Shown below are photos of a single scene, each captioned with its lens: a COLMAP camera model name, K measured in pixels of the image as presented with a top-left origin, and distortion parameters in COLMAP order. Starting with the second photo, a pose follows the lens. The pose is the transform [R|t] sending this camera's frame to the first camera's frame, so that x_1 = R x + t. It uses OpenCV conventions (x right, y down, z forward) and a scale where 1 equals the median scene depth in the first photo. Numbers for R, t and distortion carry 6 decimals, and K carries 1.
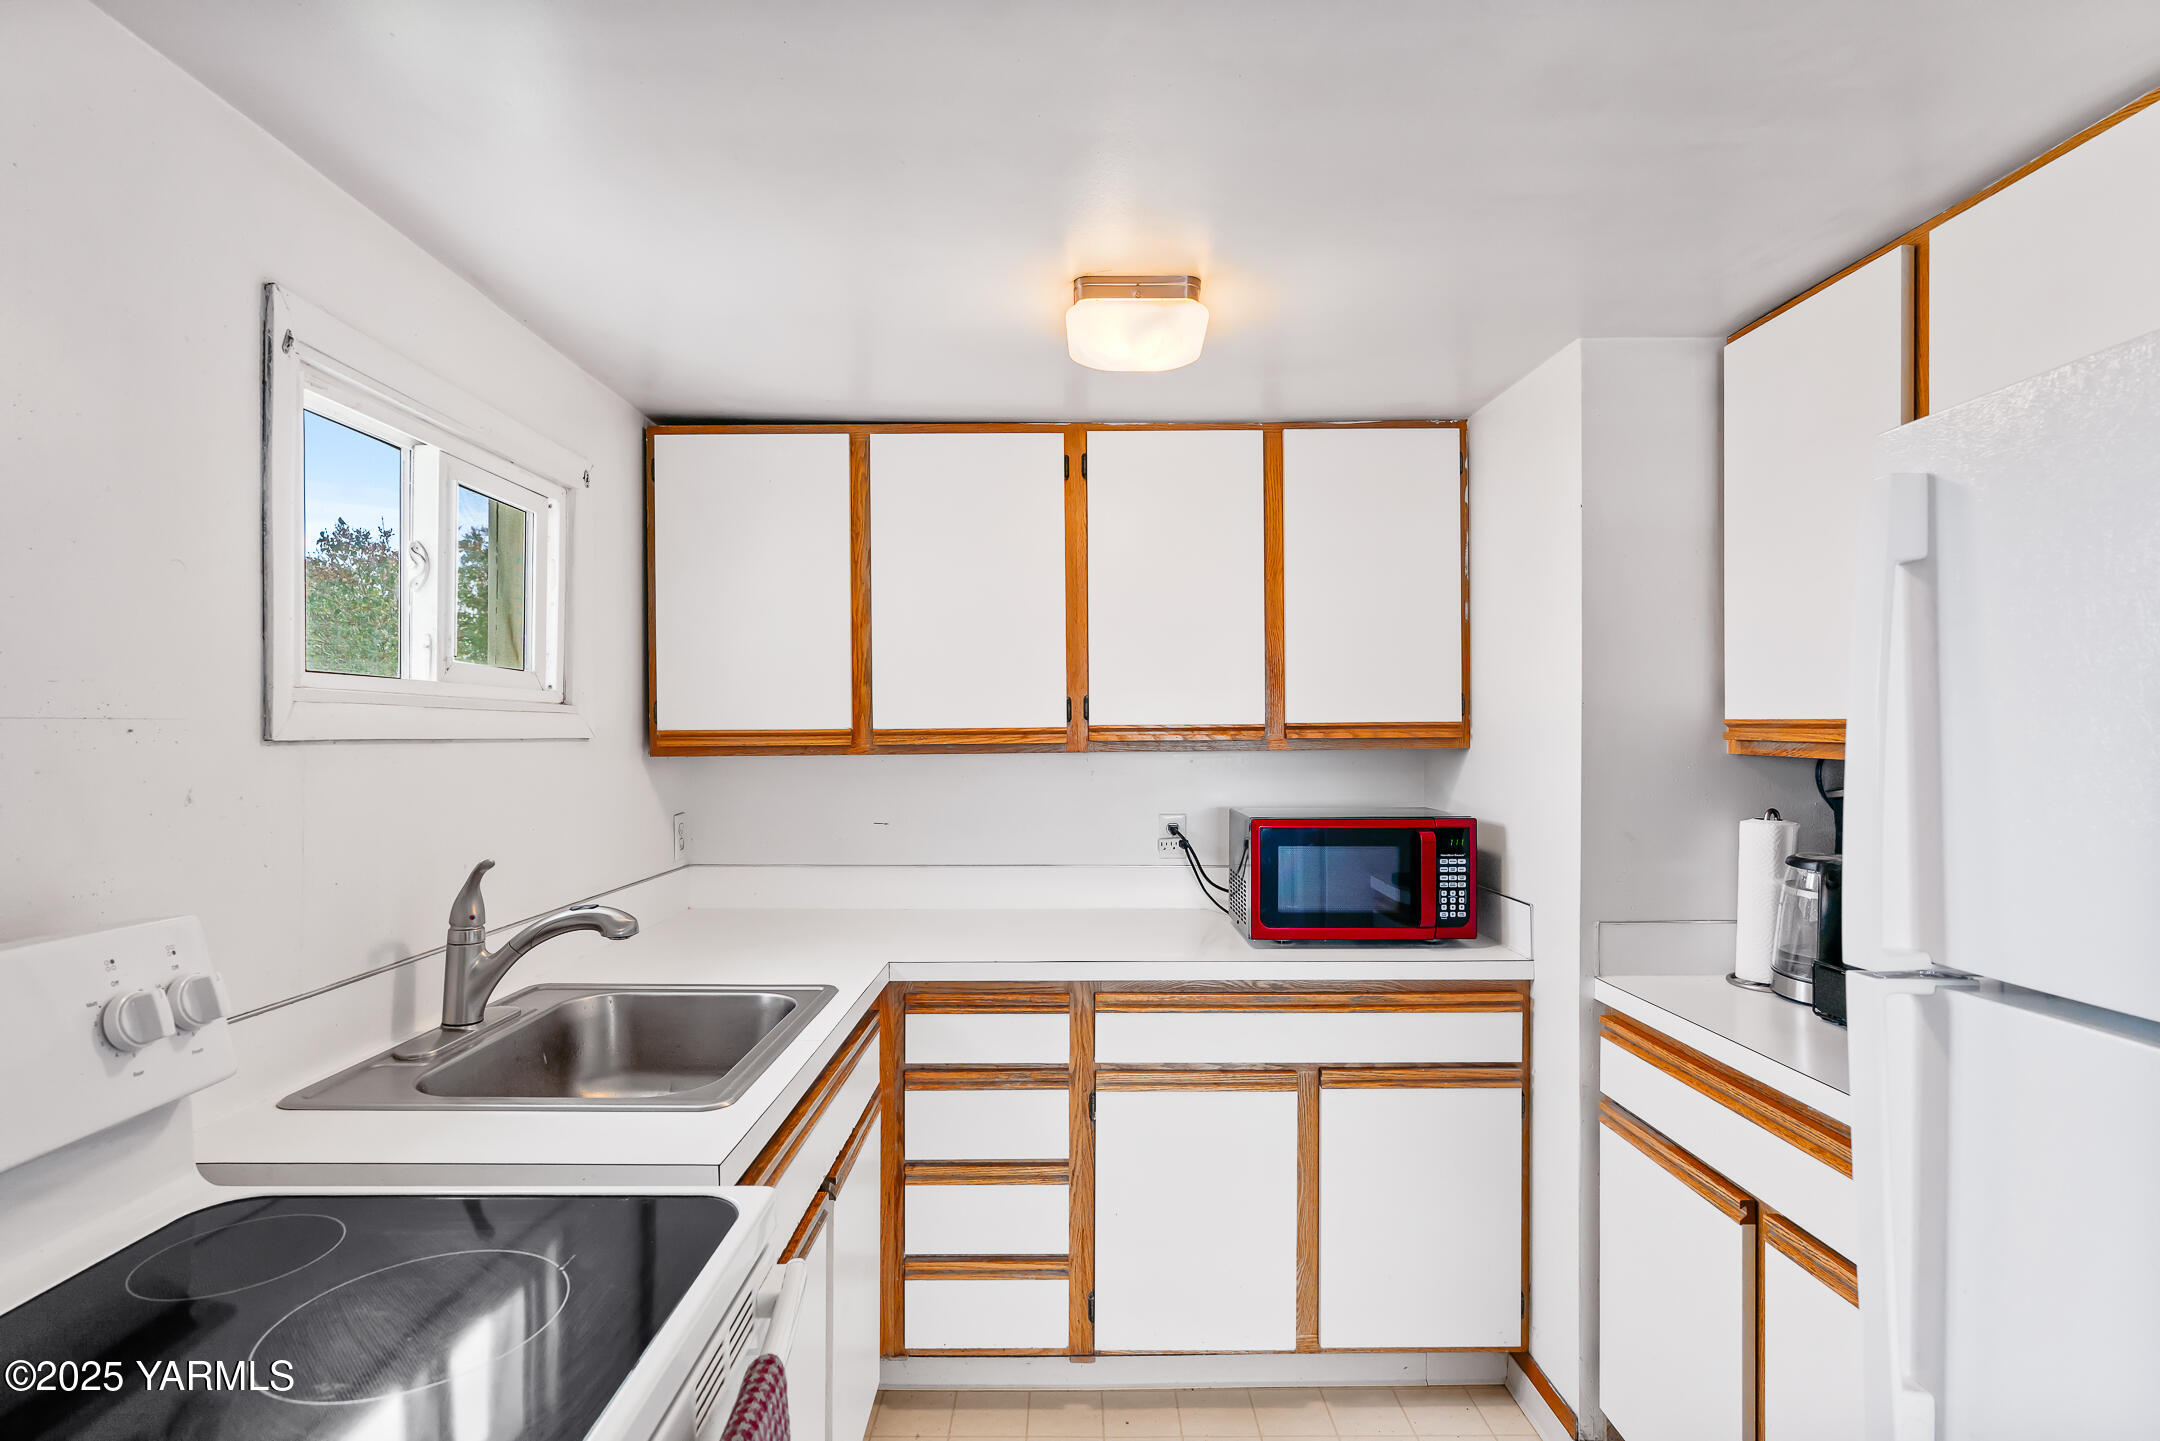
lens RADIAL K [[1038.3, 0, 1071.6], [0, 1038.3, 727.8], [0, 0, 1]] dist [-0.006559, 0.001159]
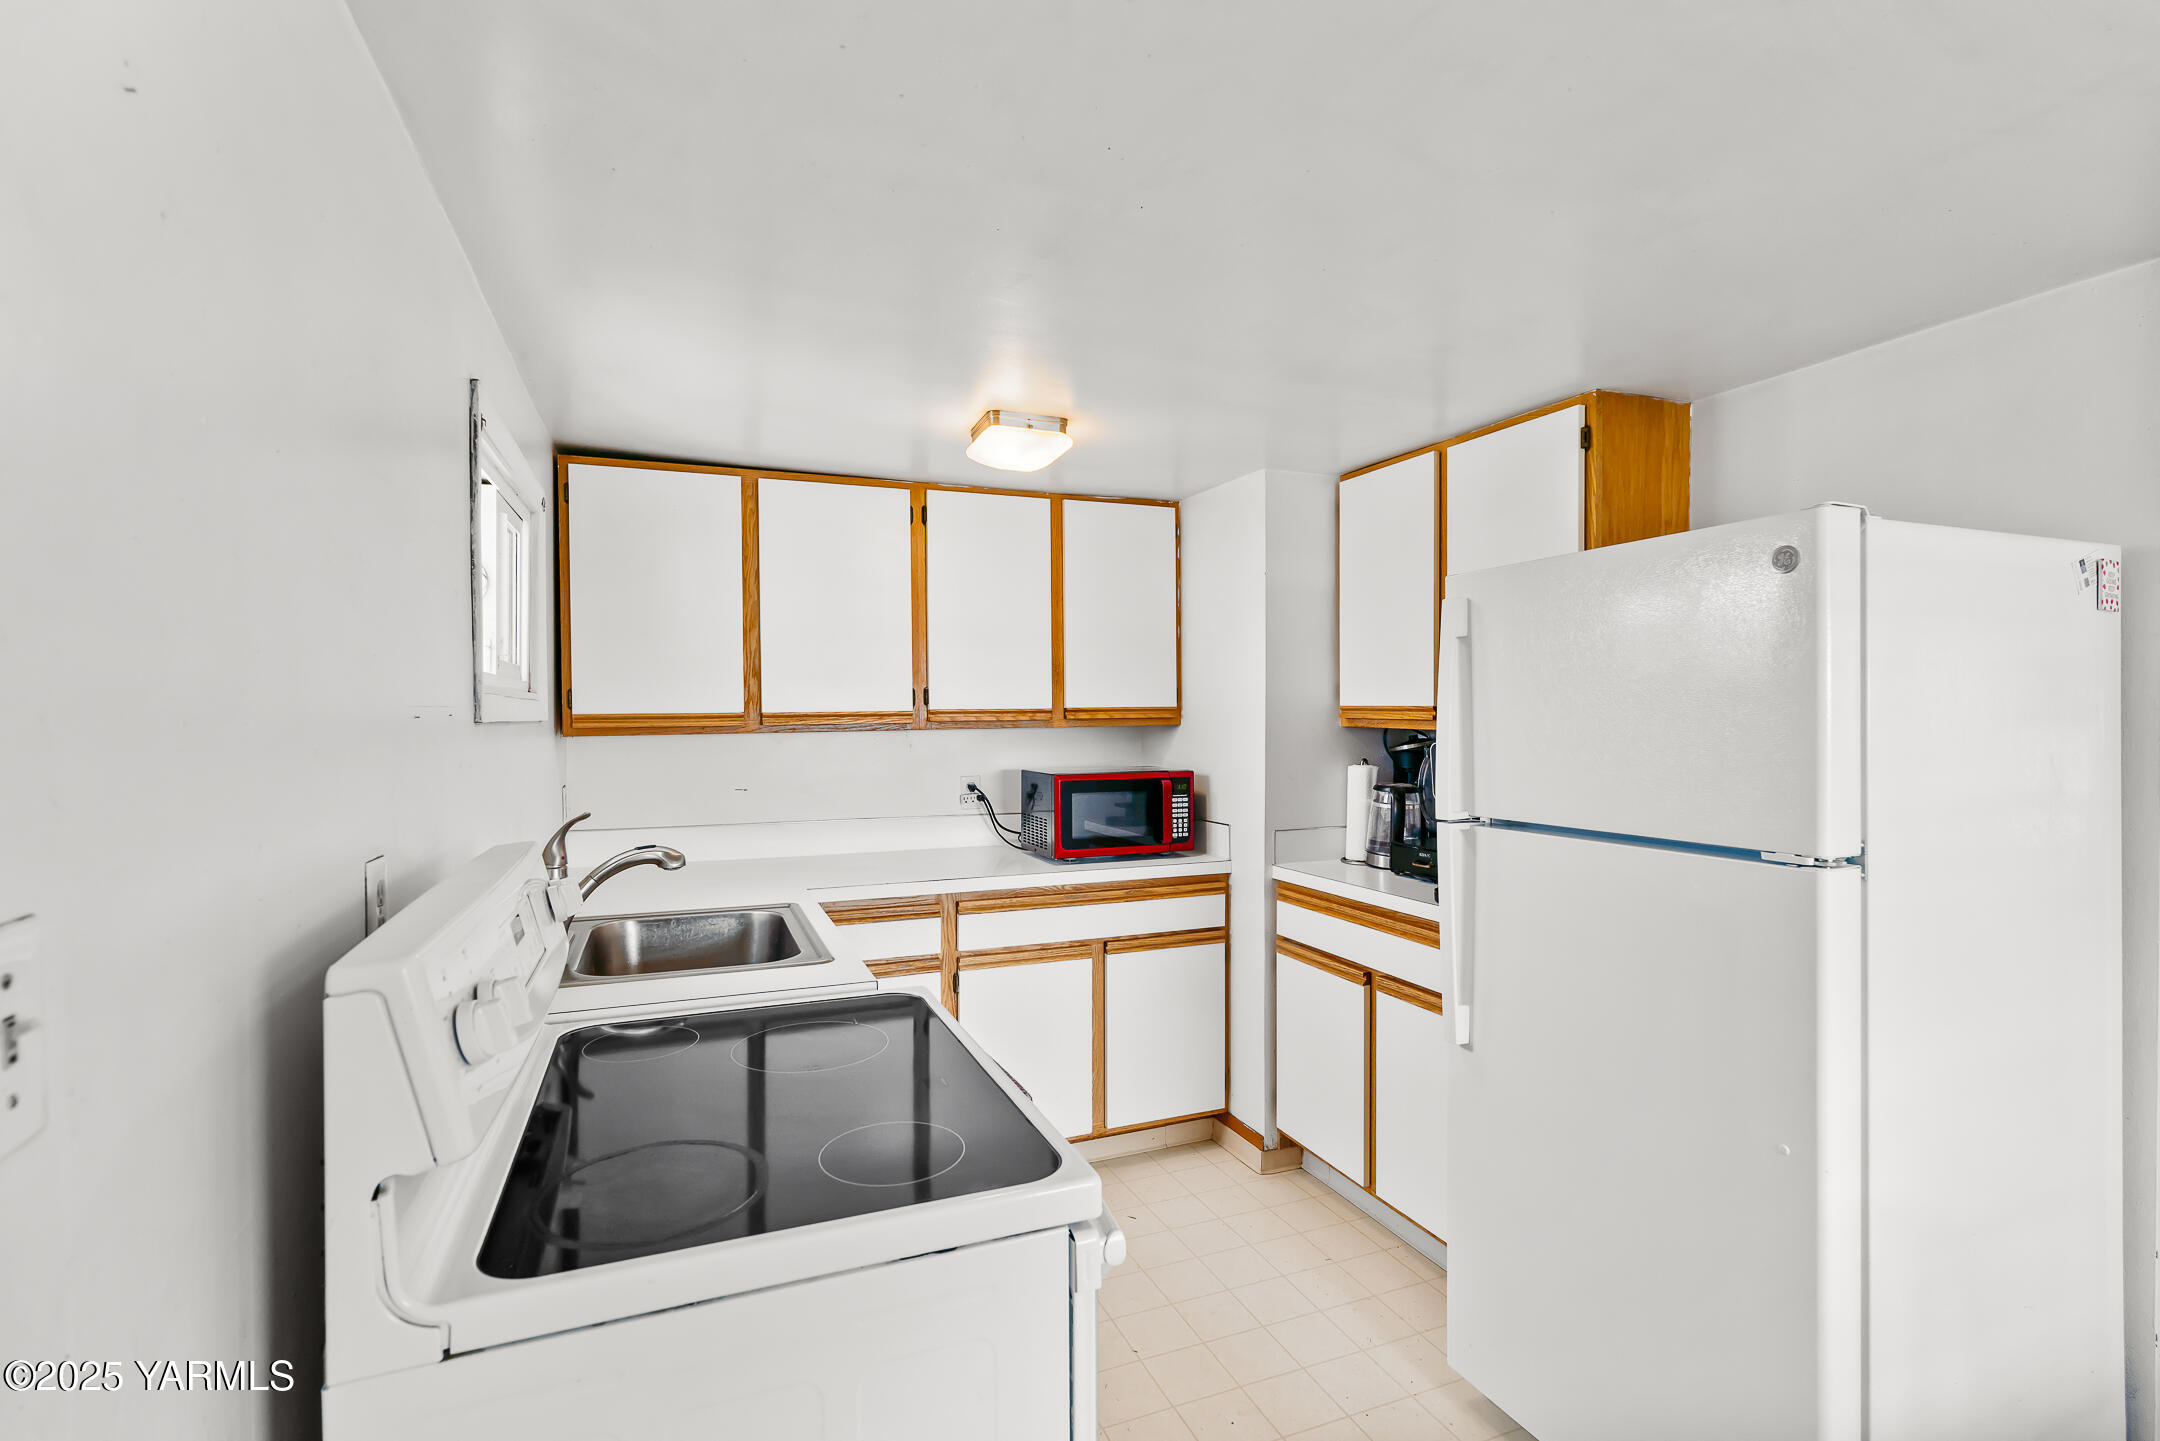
lens RADIAL K [[987.6, 0, 1072.5], [0, 987.6, 717.0], [0, 0, 1]] dist [-0.001540, 0.000606]
pose [[0.927684, -0.003764, 0.373346, -0.329744], [0.001480, 0.999978, 0.006404, -0.000718], [-0.373362, -0.005389, 0.927670, -0.288325]]
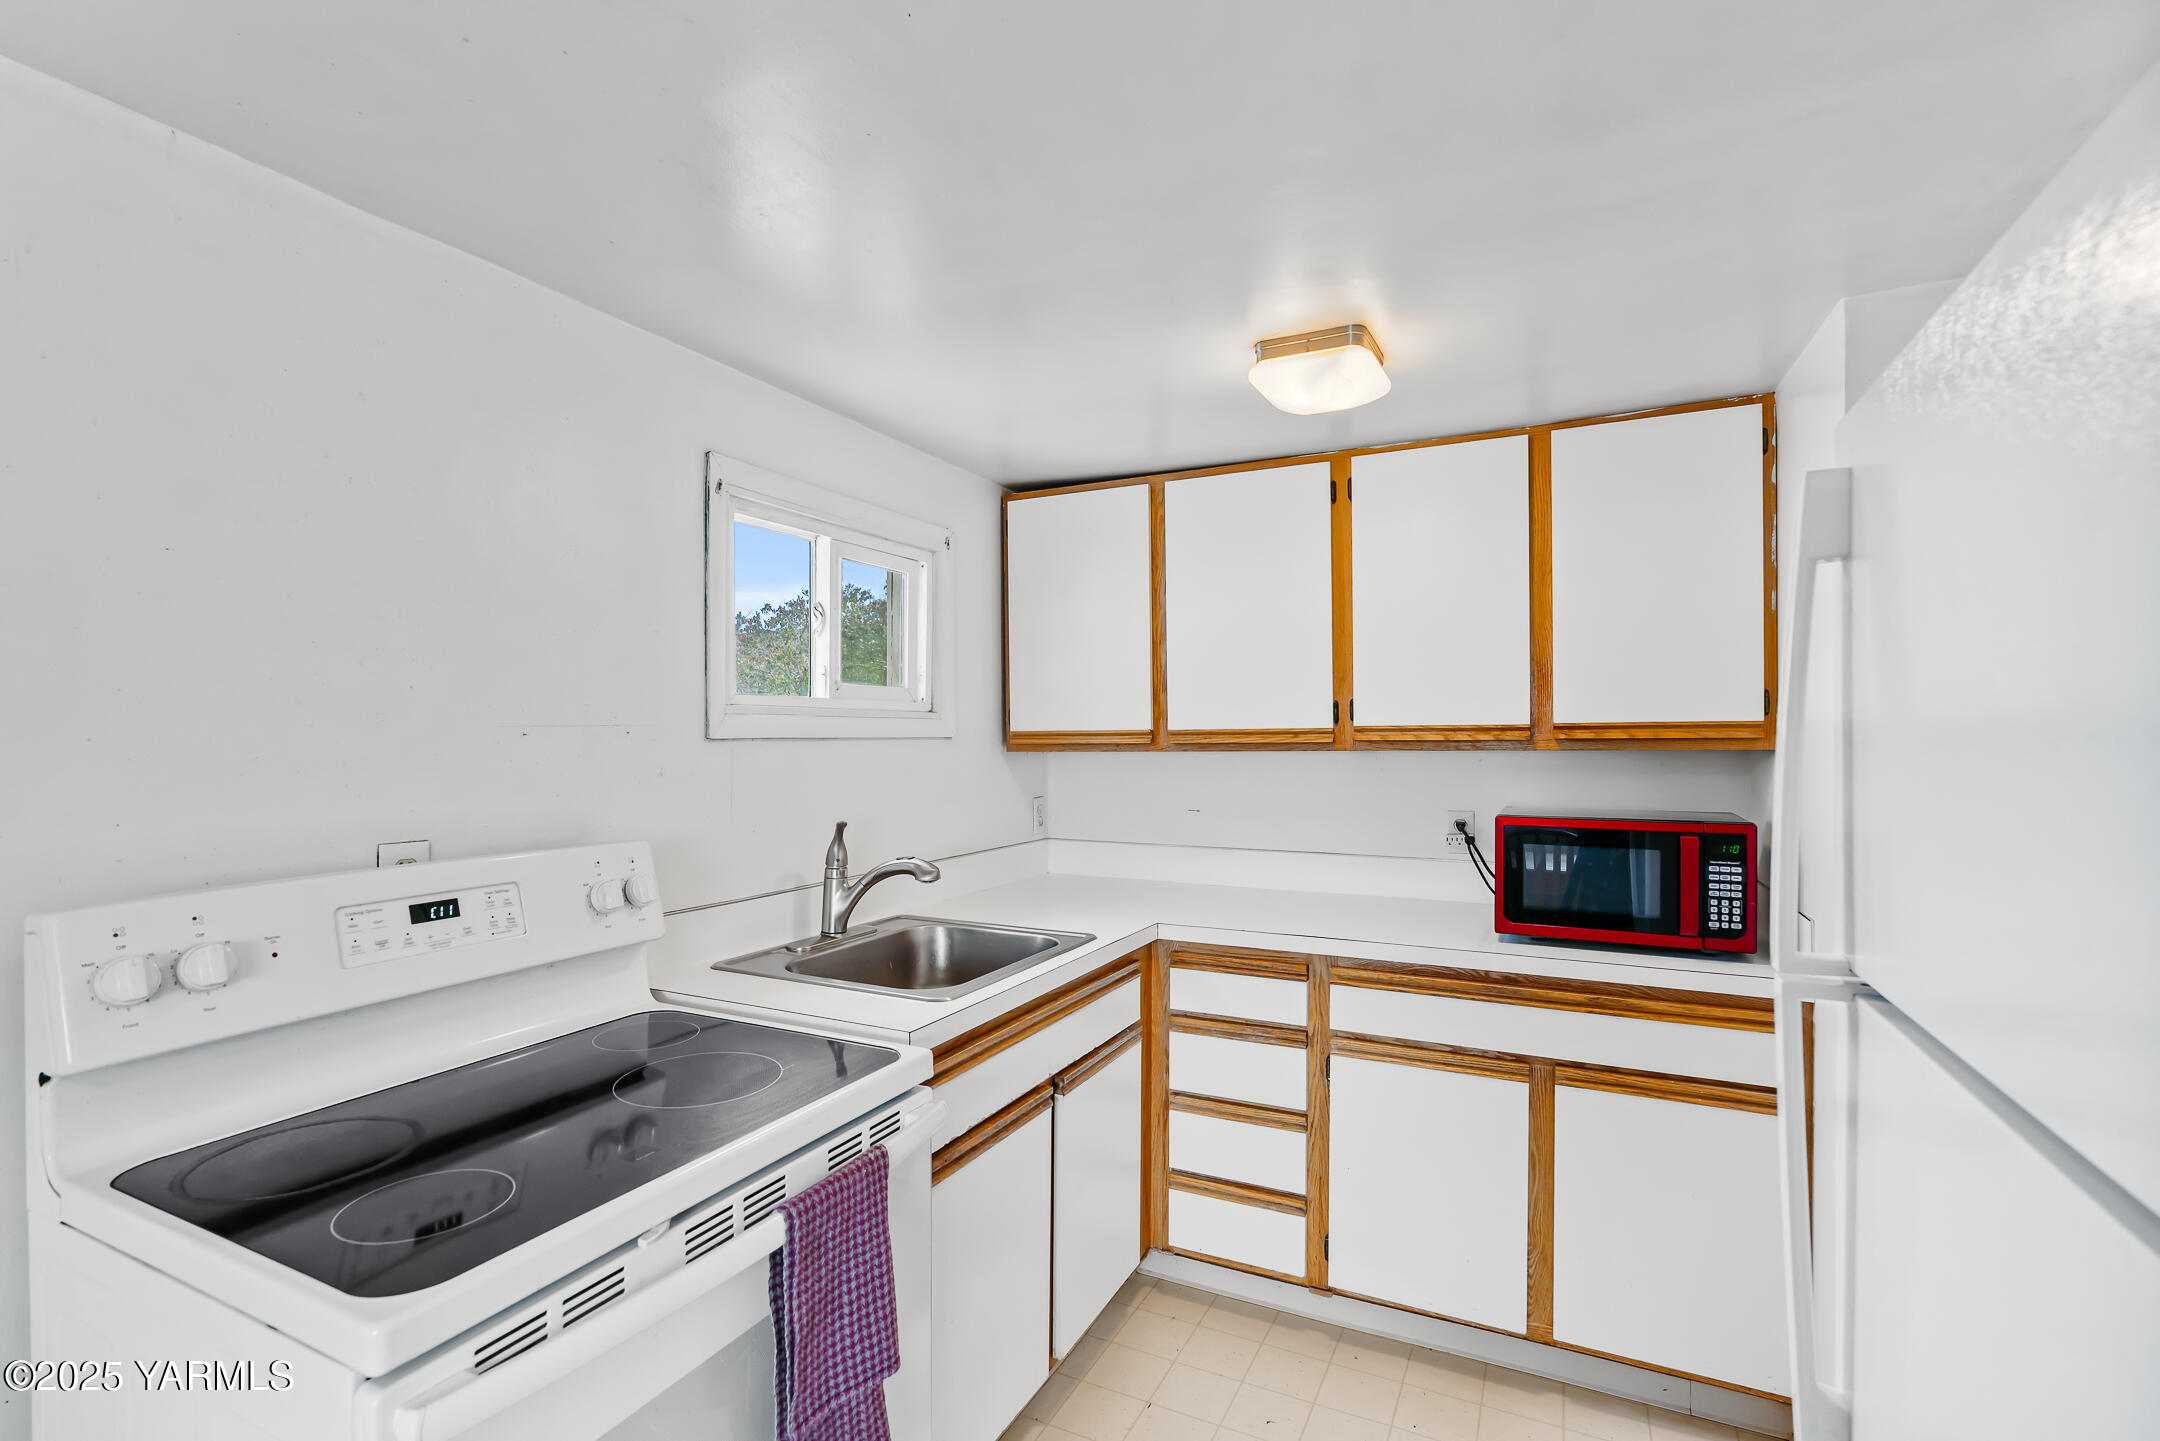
lens RADIAL K [[987.6, 0, 1082.2], [0, 987.6, 732.6], [0, 0, 1]] dist [-0.001540, 0.000606]
pose [[0.896186, -0.000420, -0.443679, 0.254493], [0.002785, 0.999985, 0.004679, -0.001375], [0.443671, -0.005429, 0.896173, -0.067325]]
